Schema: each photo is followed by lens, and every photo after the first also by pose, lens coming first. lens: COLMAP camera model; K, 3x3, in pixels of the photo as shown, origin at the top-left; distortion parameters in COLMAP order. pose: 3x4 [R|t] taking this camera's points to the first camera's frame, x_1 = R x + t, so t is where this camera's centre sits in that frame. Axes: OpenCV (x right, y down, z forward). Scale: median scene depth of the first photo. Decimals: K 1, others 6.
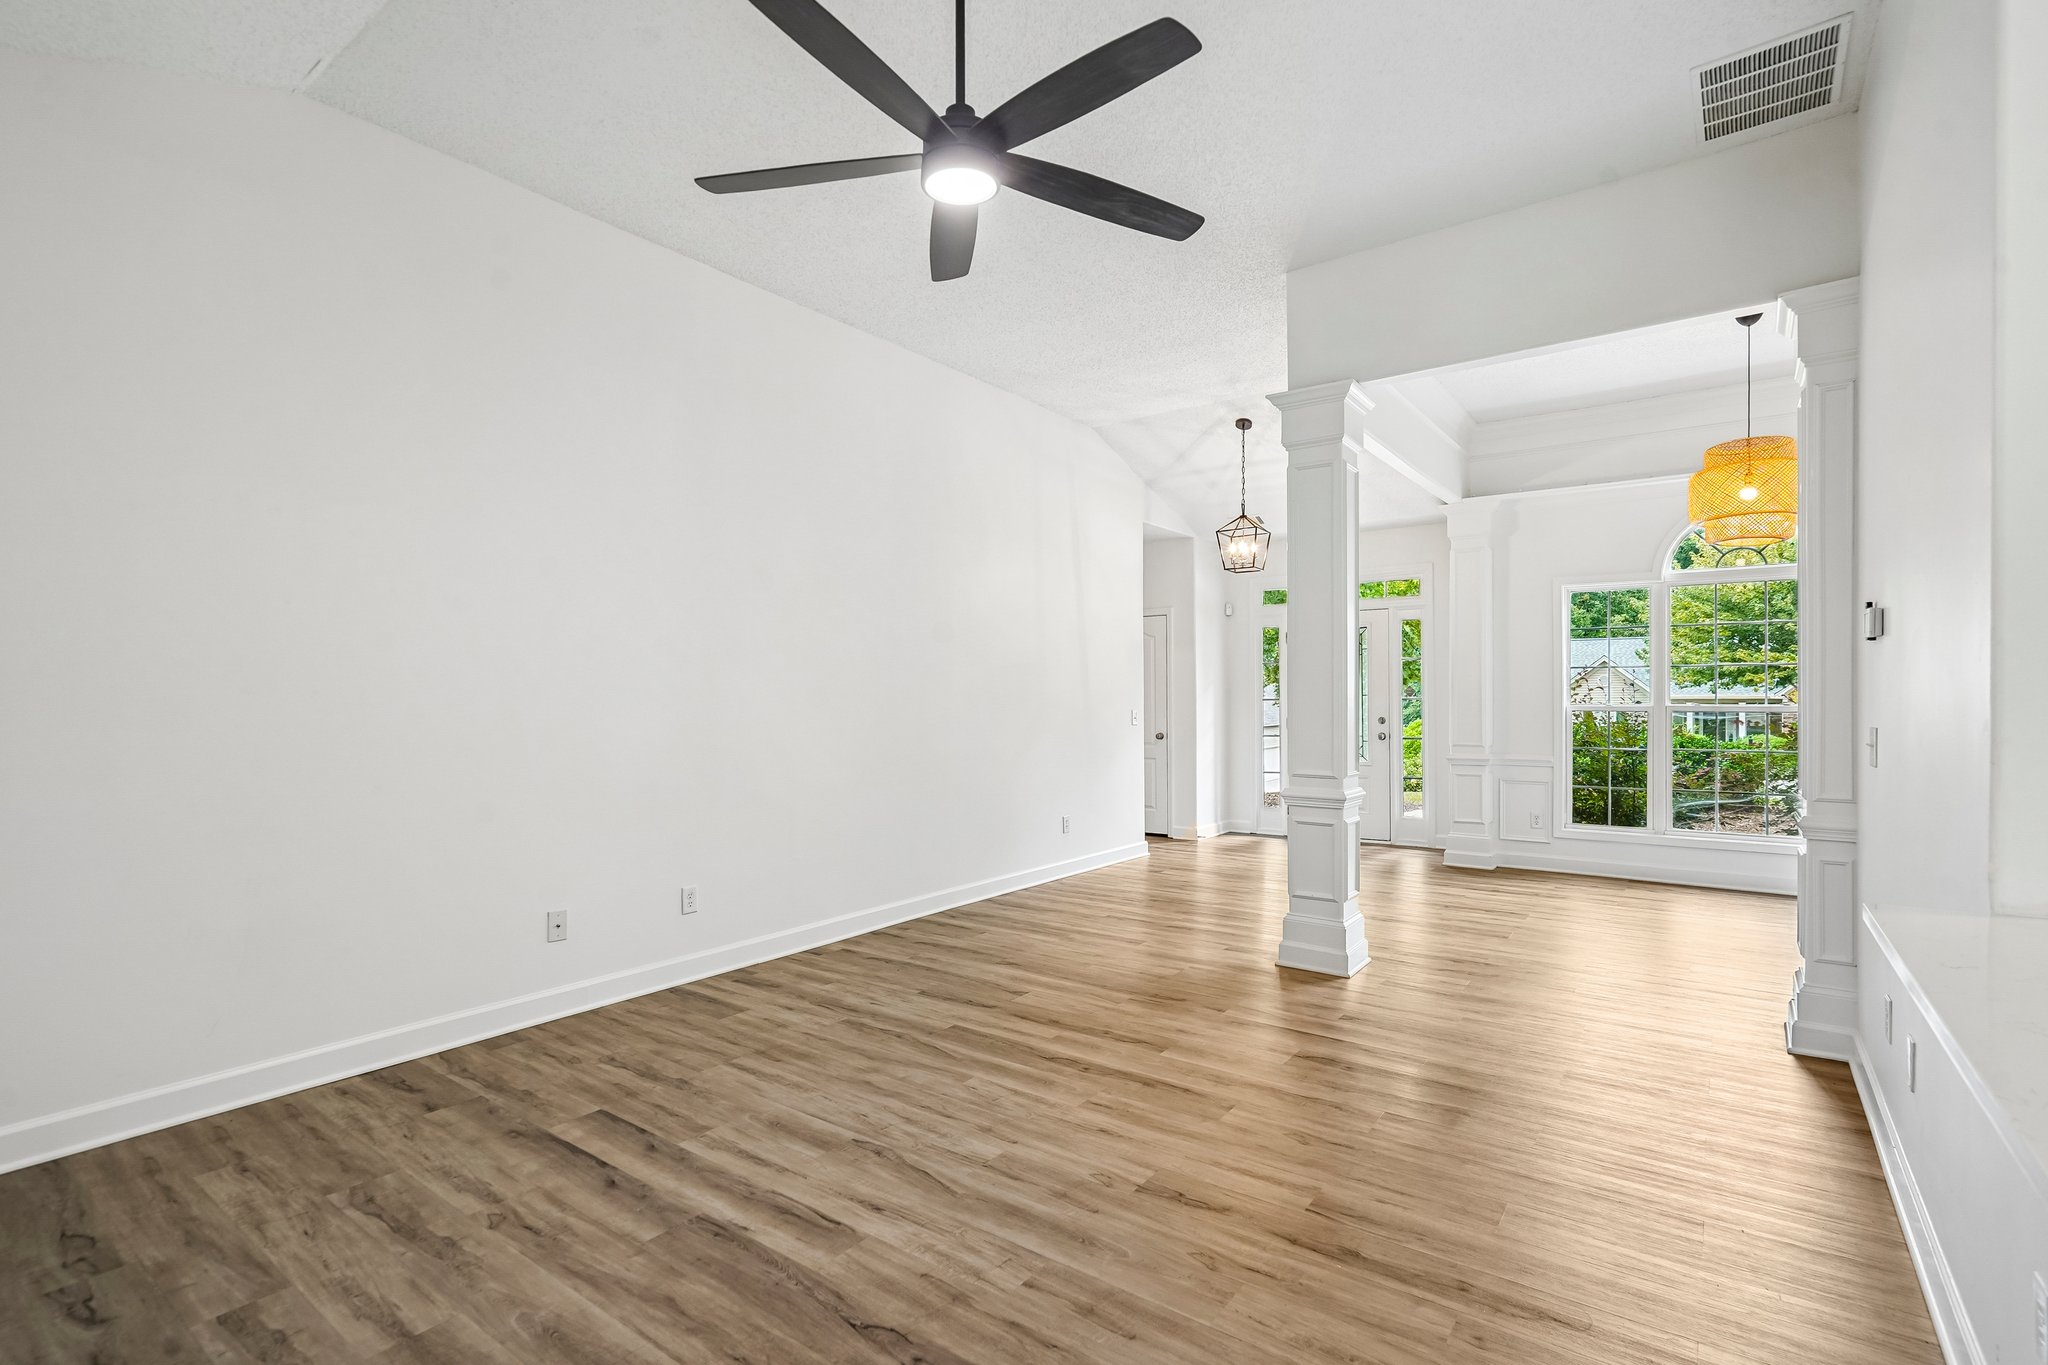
lens RADIAL K [[950.9, 0, 1023.4], [0, 950.9, 706.2], [0, 0, 1]] dist [-0.002461, 0.001916]
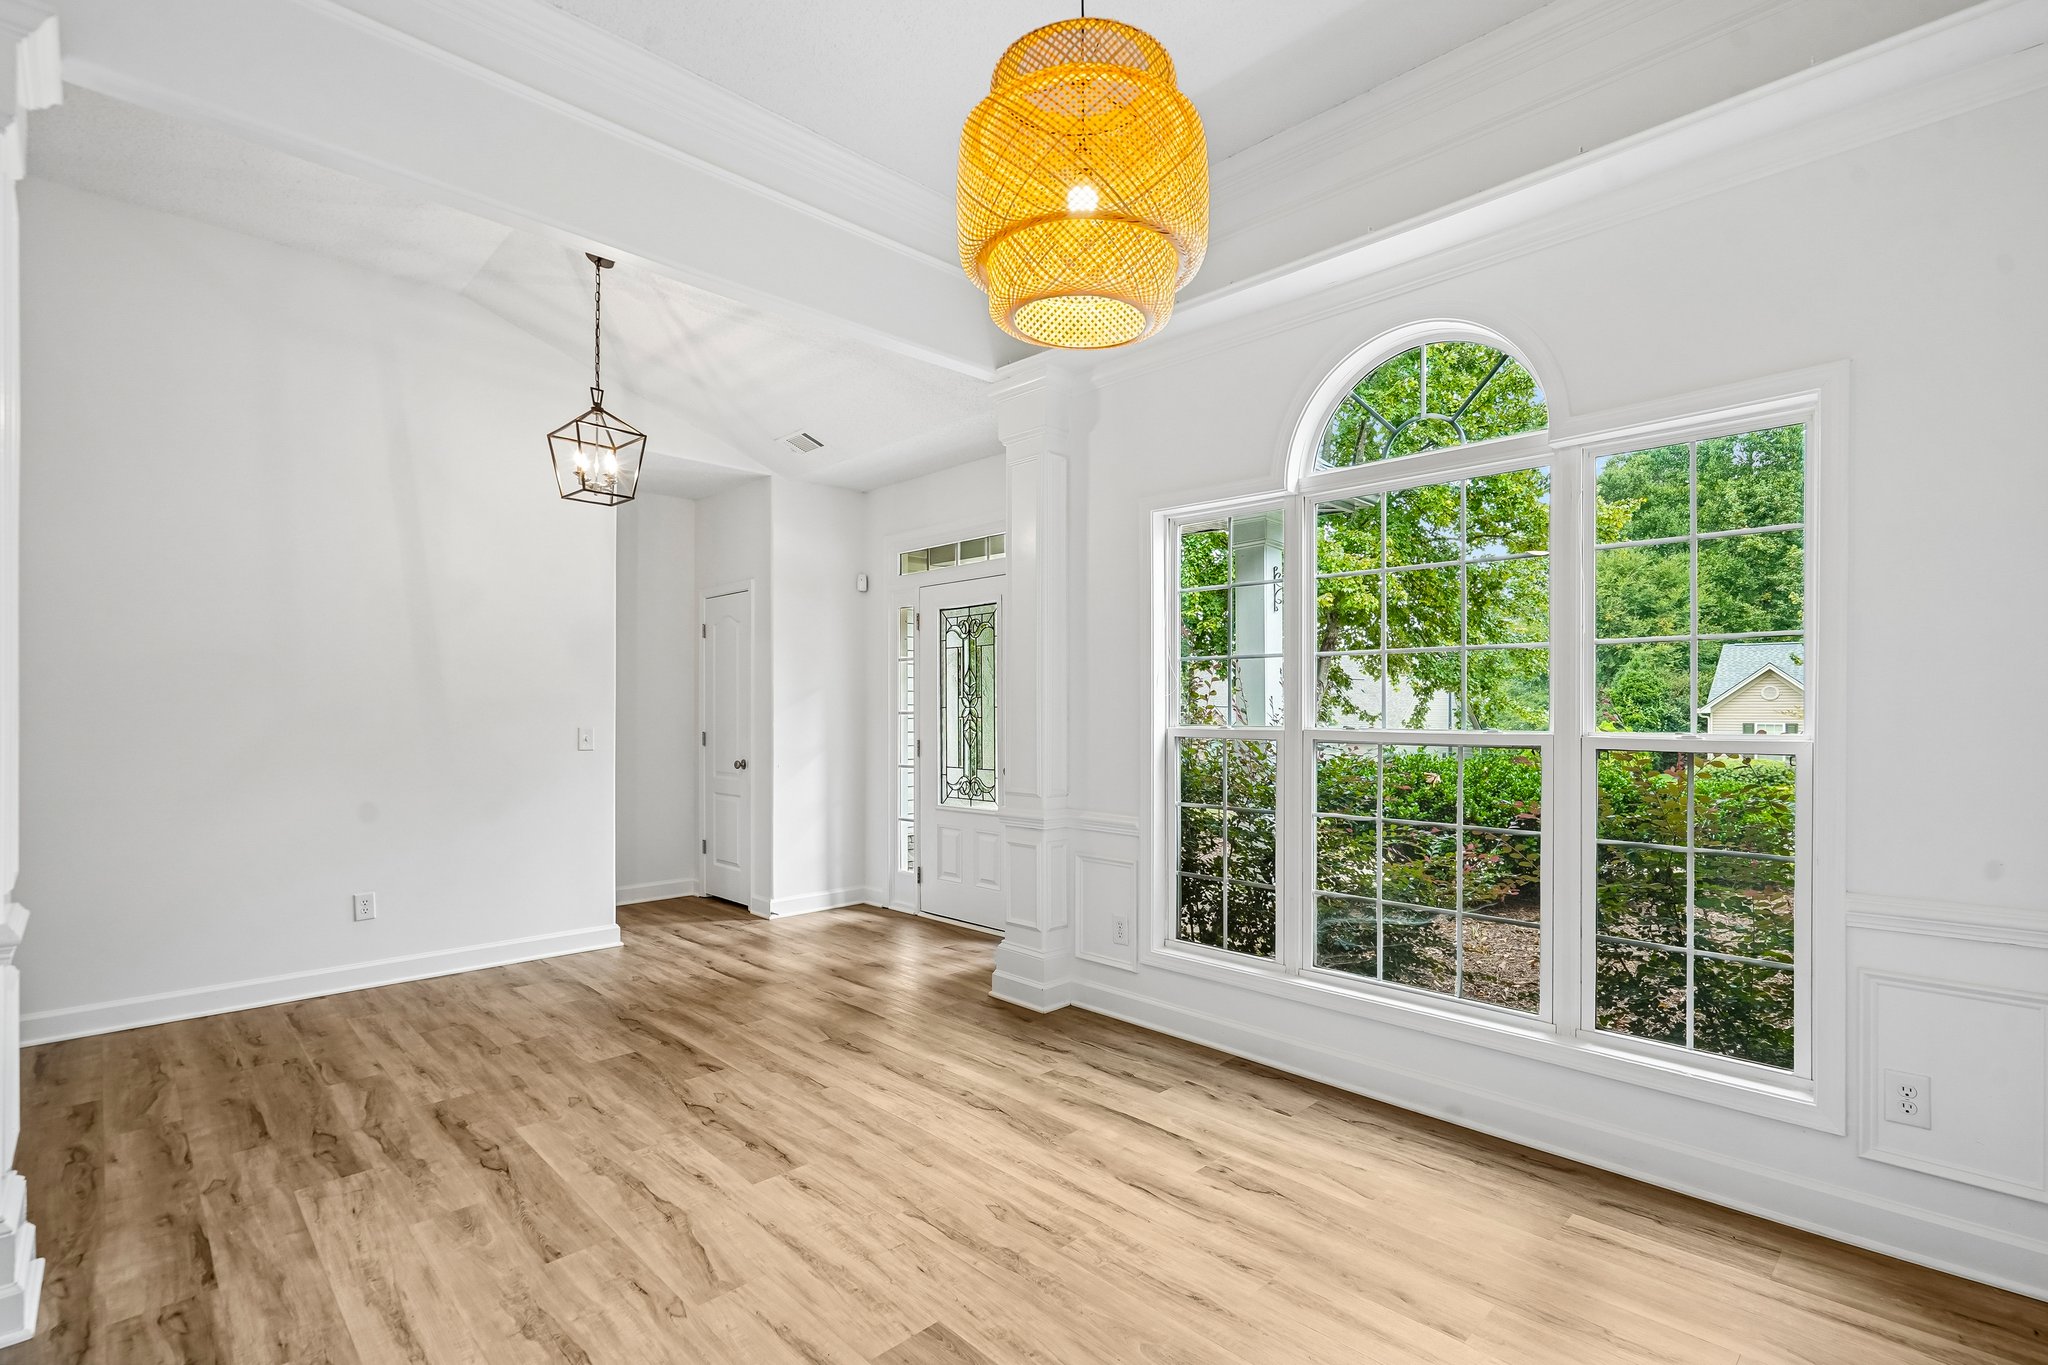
lens RADIAL K [[950.9, 0, 1023.4], [0, 950.9, 706.2], [0, 0, 1]] dist [-0.002461, 0.001916]
pose [[0.986644, 0.003585, -0.162854, 0.881002], [-0.005399, 0.999928, -0.010701, -0.009320], [0.162804, 0.011437, 0.986592, 0.665529]]
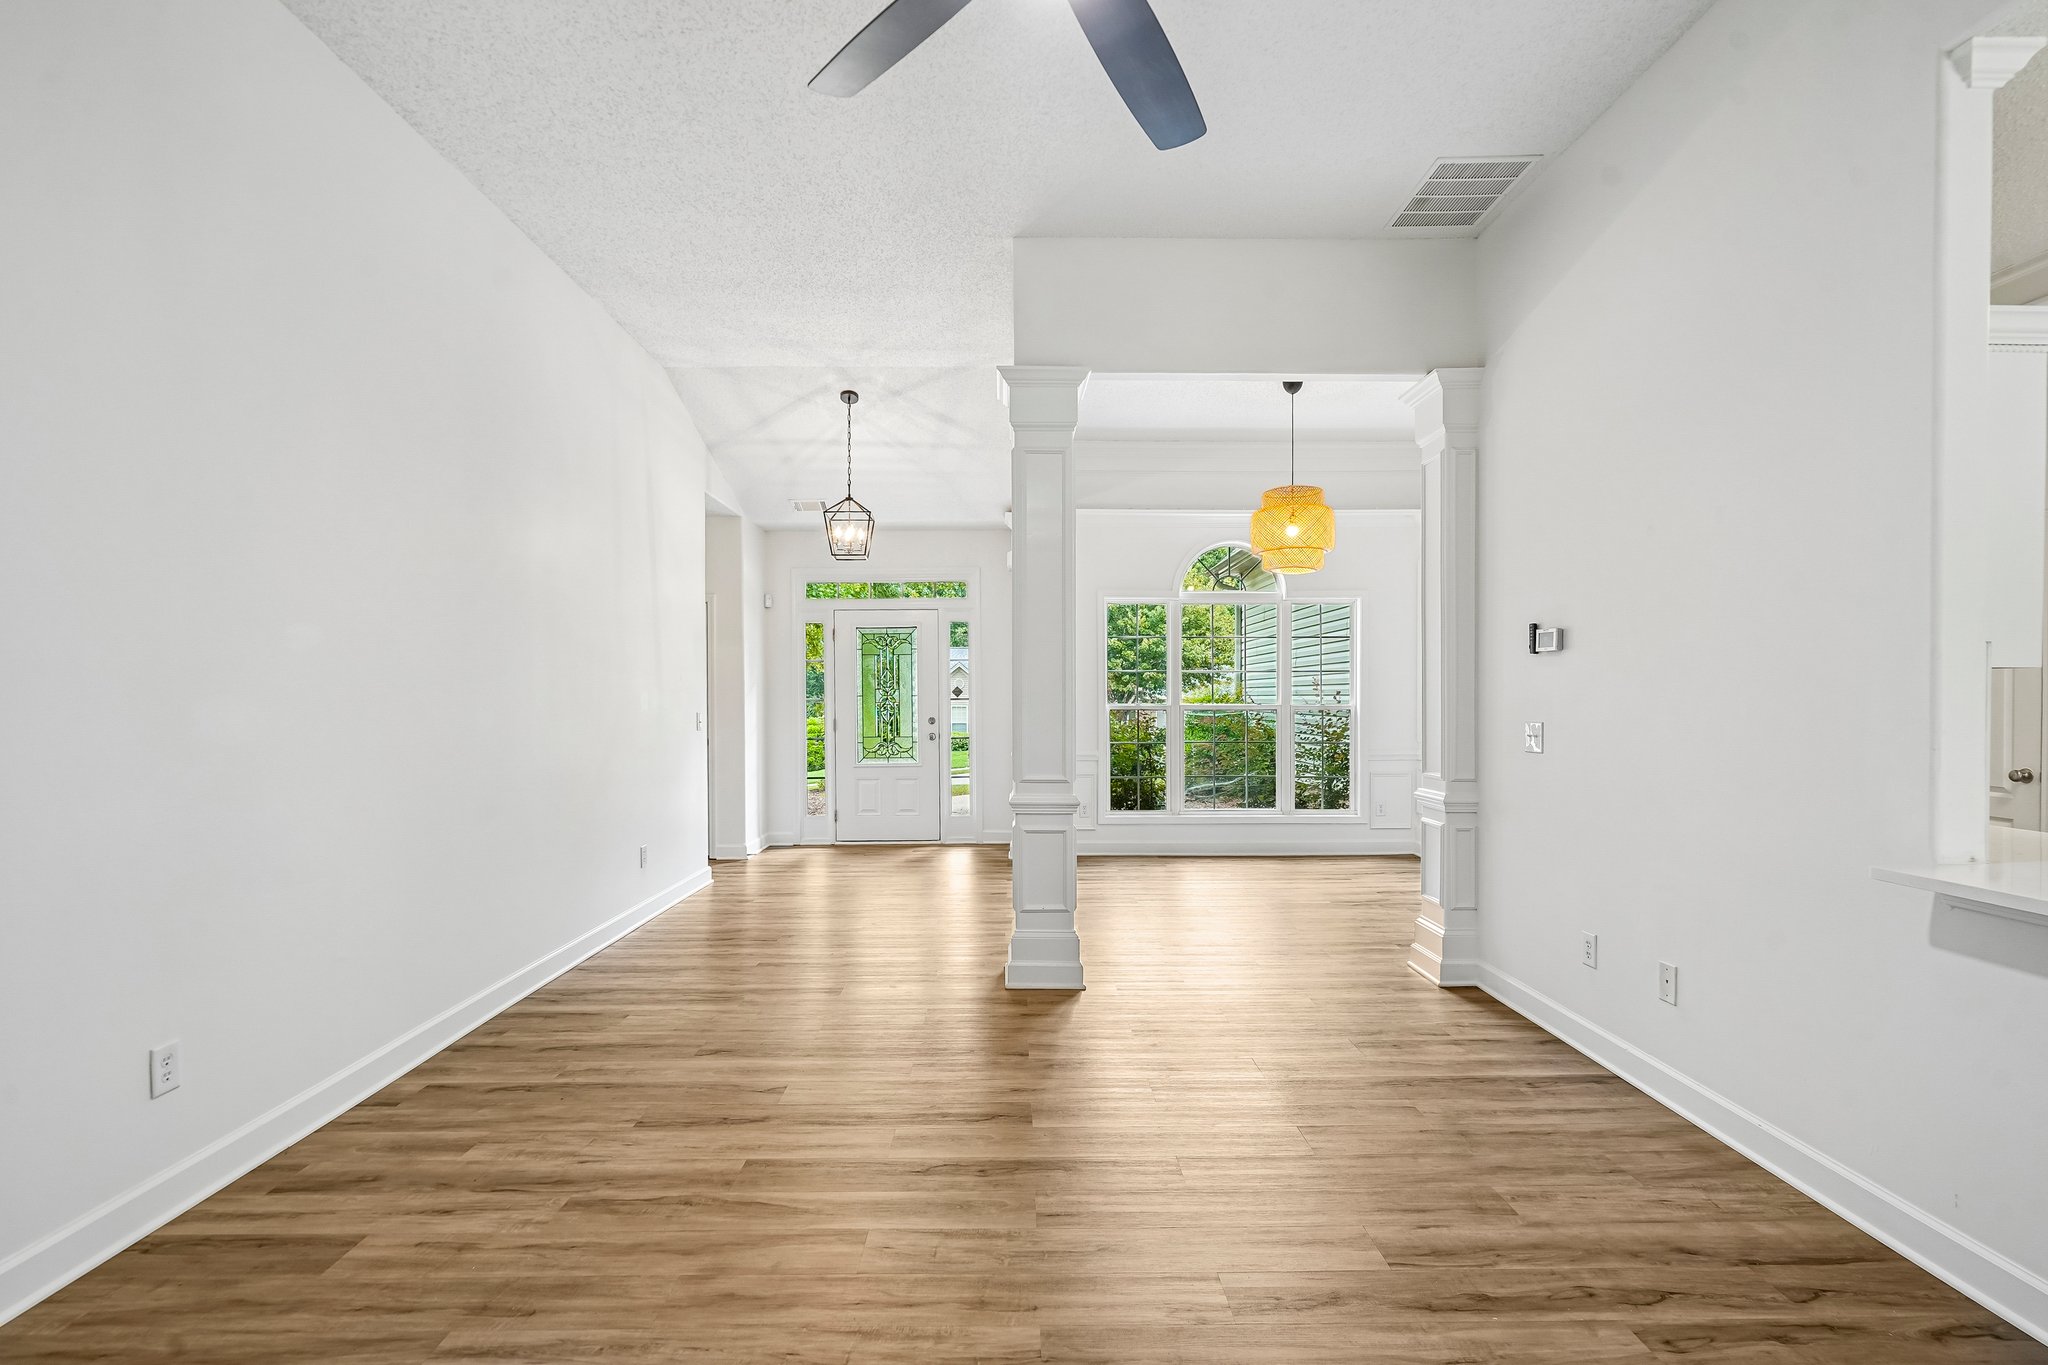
lens RADIAL K [[950.9, 0, 1023.4], [0, 950.9, 706.2], [0, 0, 1]] dist [-0.002461, 0.001916]
pose [[0.796013, -0.003991, 0.605267, -0.277012], [0.004035, 0.999991, 0.001288, -0.002122], [-0.605266, 0.001417, 0.796022, 0.258823]]
